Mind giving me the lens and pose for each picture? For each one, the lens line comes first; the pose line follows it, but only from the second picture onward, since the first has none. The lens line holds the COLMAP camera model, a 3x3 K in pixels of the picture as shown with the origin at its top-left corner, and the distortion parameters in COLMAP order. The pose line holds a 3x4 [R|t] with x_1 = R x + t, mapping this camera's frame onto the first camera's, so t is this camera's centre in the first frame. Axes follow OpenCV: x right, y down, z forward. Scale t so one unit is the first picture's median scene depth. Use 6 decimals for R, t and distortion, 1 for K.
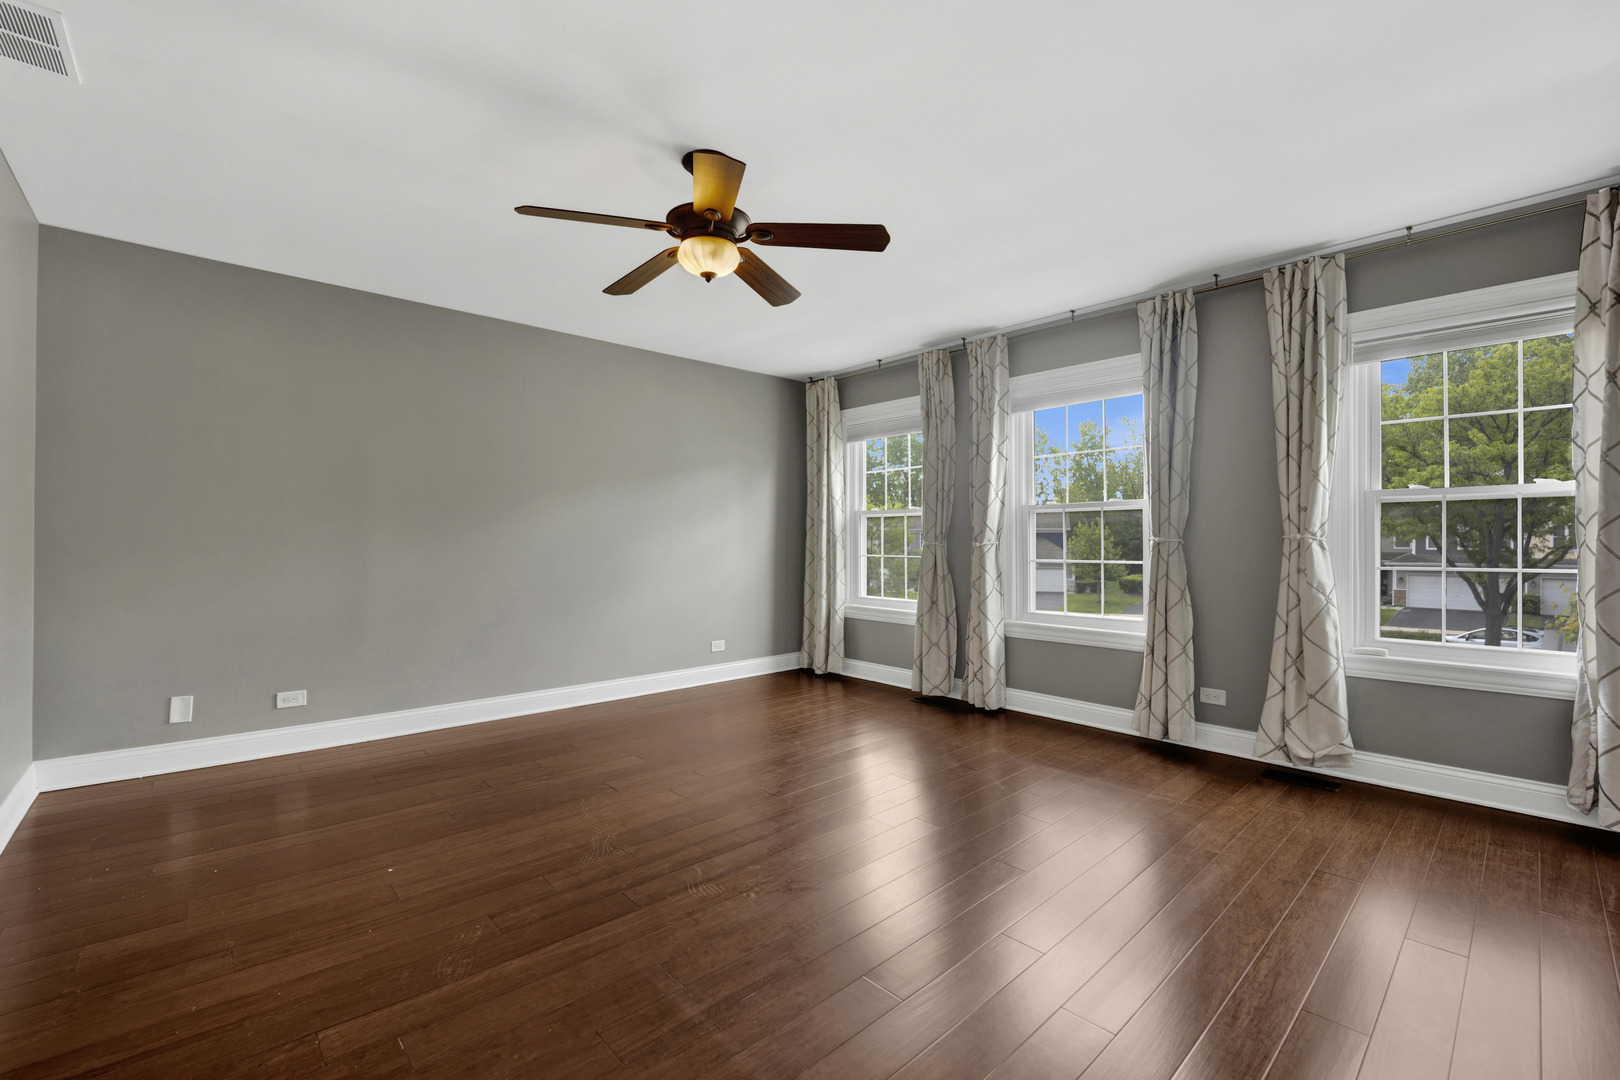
lens RADIAL K [[669.5, 0, 807.8], [0, 669.5, 534.0], [0, 0, 1]] dist [-0.024581, -0.000182]
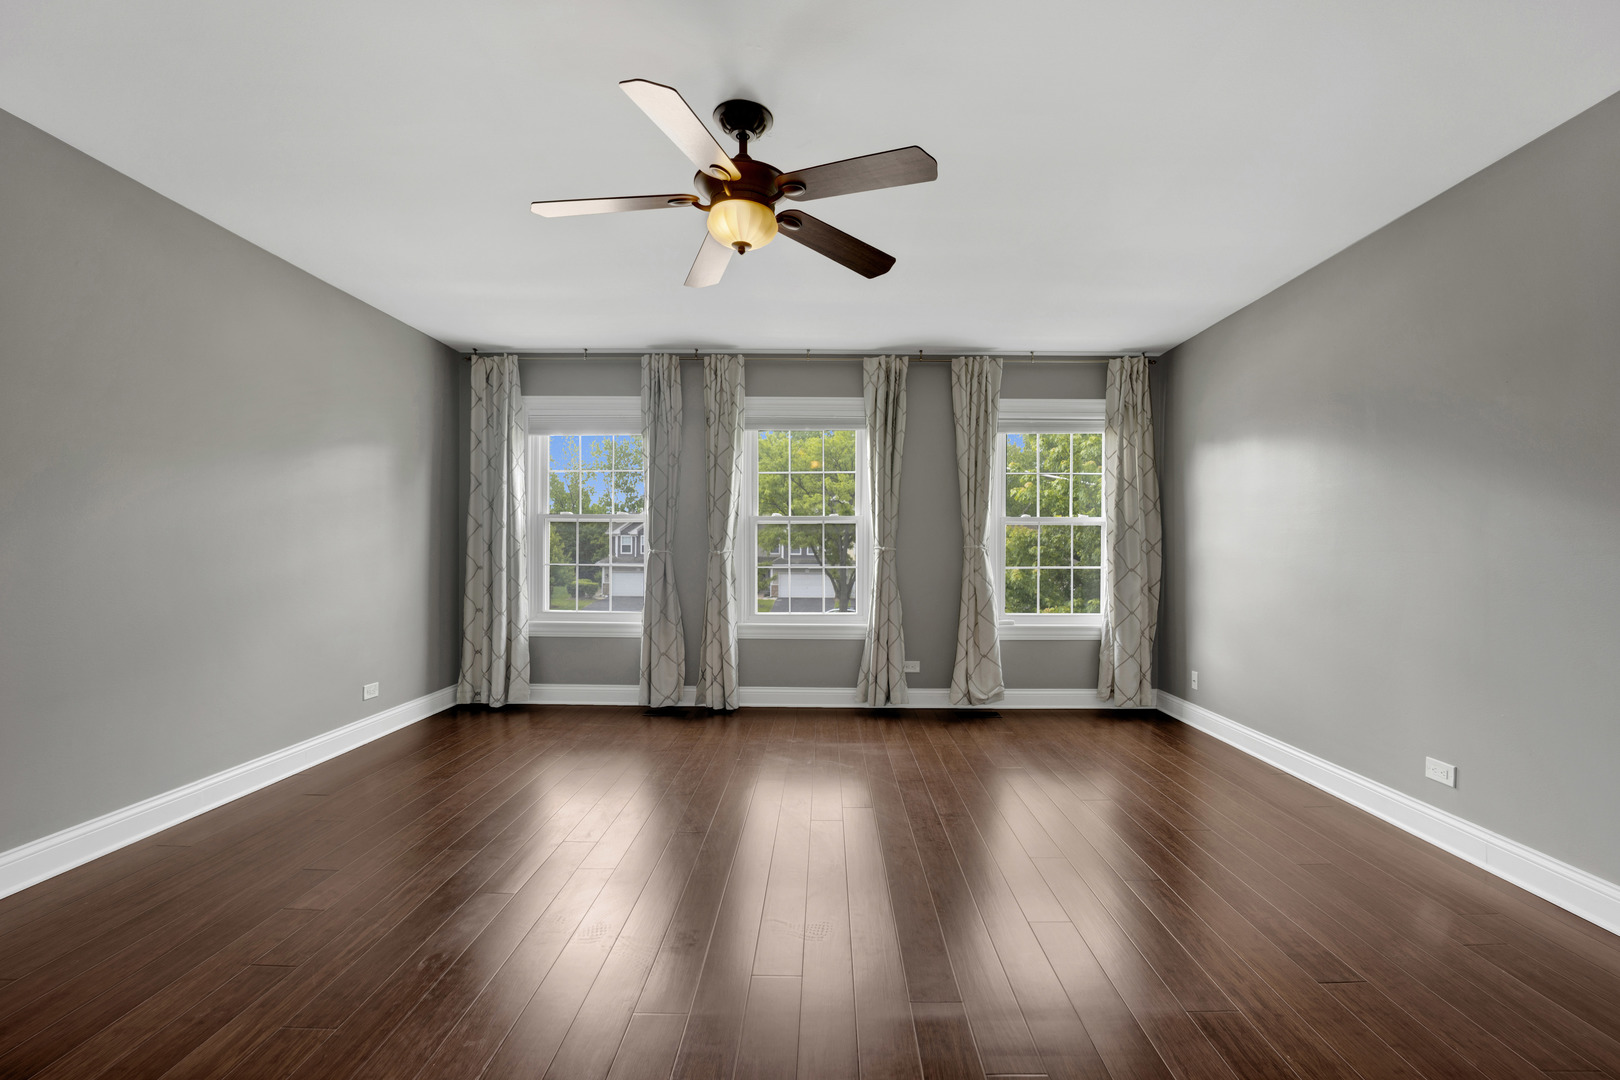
lens RADIAL K [[665.5, 0, 809.9], [0, 665.5, 545.0], [0, 0, 1]] dist [-0.022311, -0.000138]
pose [[0.685002, 0.004932, 0.728524, -0.398031], [-0.011466, 0.999926, 0.004011, -0.001599], [-0.728451, -0.011101, 0.685008, 0.189051]]
